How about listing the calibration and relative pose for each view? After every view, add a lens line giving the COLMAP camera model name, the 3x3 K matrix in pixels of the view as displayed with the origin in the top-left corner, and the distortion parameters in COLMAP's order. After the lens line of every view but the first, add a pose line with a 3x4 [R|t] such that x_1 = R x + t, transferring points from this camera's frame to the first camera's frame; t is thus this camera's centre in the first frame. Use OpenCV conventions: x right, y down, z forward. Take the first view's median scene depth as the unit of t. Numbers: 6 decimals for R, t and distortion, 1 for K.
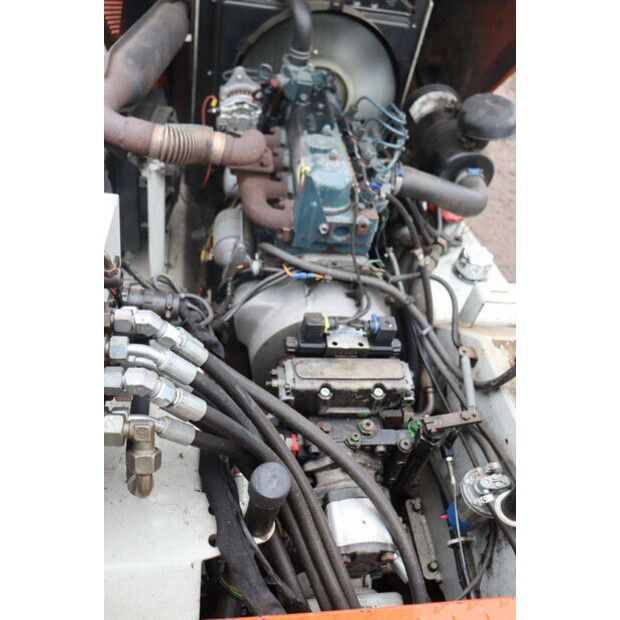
lens RADIAL K [[558.6, 0, 309.9], [0, 558.6, 319.6], [0, 0, 1]] dist [-0.095644, 0.013508]
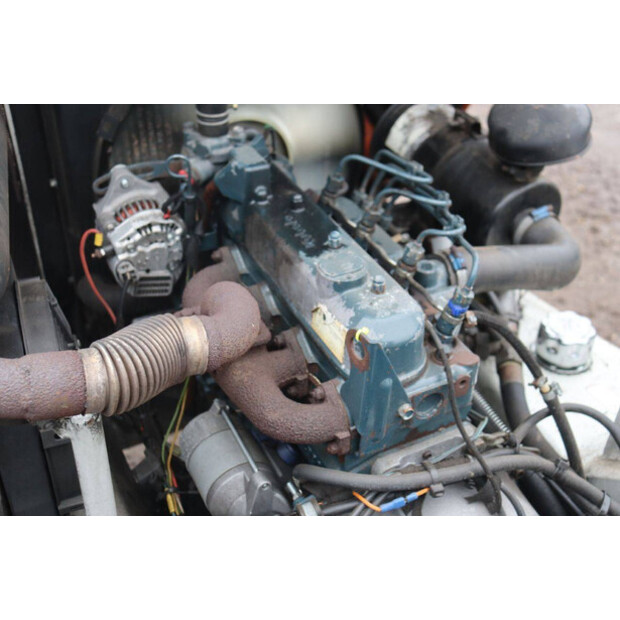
lens RADIAL K [[808.3, 0, 310.0], [0, 808.3, 310.0], [0, 0, 1]] dist [0.025794, 0.020783]
pose [[0.927801, -0.324082, 0.184815, -0.151917], [0.342534, 0.936282, -0.077763, -0.189238], [-0.147837, 0.135454, 0.979692, 0.160285]]
